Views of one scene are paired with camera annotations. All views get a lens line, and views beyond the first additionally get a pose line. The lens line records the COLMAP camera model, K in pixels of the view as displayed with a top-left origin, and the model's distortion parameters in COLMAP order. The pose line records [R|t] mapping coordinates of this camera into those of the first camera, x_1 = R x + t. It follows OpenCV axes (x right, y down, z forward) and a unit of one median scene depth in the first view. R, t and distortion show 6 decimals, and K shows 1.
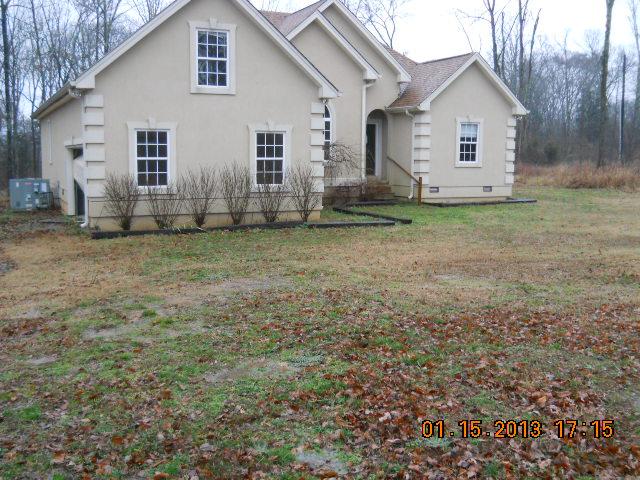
lens RADIAL K [[718.1, 0, 320.0], [0, 718.1, 240.0], [0, 0, 1]] dist [-0.000428, 0.017934]
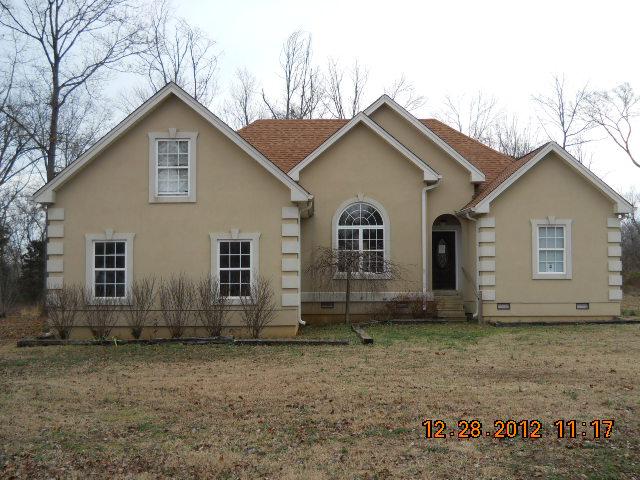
lens RADIAL K [[718.1, 0, 320.0], [0, 718.1, 240.0], [0, 0, 1]] dist [-0.000428, 0.017934]
pose [[0.914049, -0.018325, -0.405190, 0.406690], [-0.043667, 0.988727, -0.143221, -0.022060], [0.403247, 0.148605, 0.902944, 0.197660]]
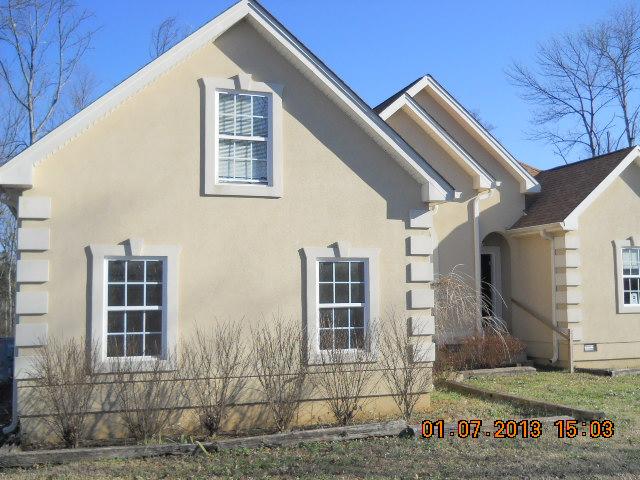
lens RADIAL K [[718.1, 0, 320.0], [0, 718.1, 240.0], [0, 0, 1]] dist [-0.000428, 0.017934]
pose [[0.994929, -0.025468, -0.097298, -0.029573], [0.005411, 0.979562, -0.201071, -0.047546], [0.100430, 0.199525, 0.974733, 0.416797]]
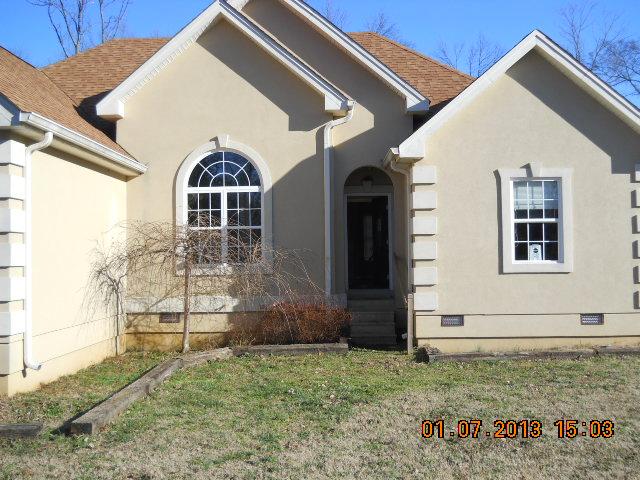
lens RADIAL K [[718.1, 0, 320.0], [0, 718.1, 240.0], [0, 0, 1]] dist [-0.000428, 0.017934]
pose [[0.899829, -0.020597, -0.435757, 0.387740], [-0.036173, 0.991922, -0.121582, -0.082995], [0.434741, 0.125166, 0.891815, 0.713023]]
